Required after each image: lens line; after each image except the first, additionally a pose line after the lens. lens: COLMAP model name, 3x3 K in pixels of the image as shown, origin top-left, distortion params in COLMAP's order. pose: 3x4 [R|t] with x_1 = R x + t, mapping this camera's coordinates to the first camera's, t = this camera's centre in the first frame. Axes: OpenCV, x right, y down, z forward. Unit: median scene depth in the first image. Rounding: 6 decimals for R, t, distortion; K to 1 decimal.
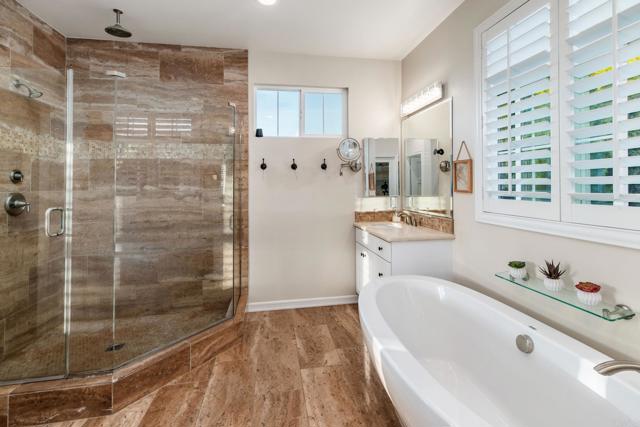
lens RADIAL K [[284.7, 0, 321.1], [0, 284.7, 180.8], [0, 0, 1]] dist [0.003955, 0.000483]
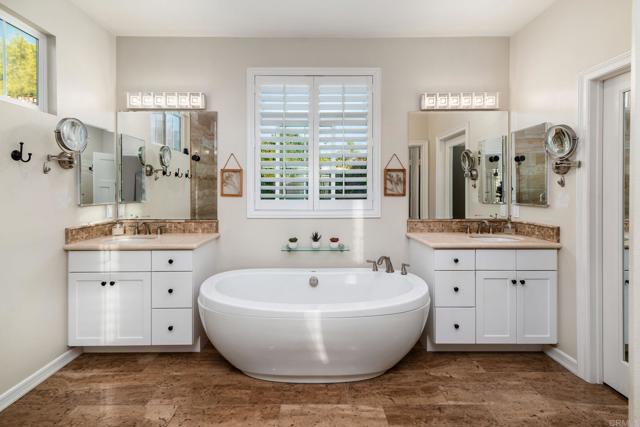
lens RADIAL K [[284.7, 0, 311.8], [0, 284.7, 191.4], [0, 0, 1]] dist [0.003955, 0.000483]
pose [[0.184890, 0.000009, 0.982759, -0.638494], [-0.018126, 0.999830, 0.003401, 0.011840], [-0.982592, -0.018443, 0.184859, 0.456112]]
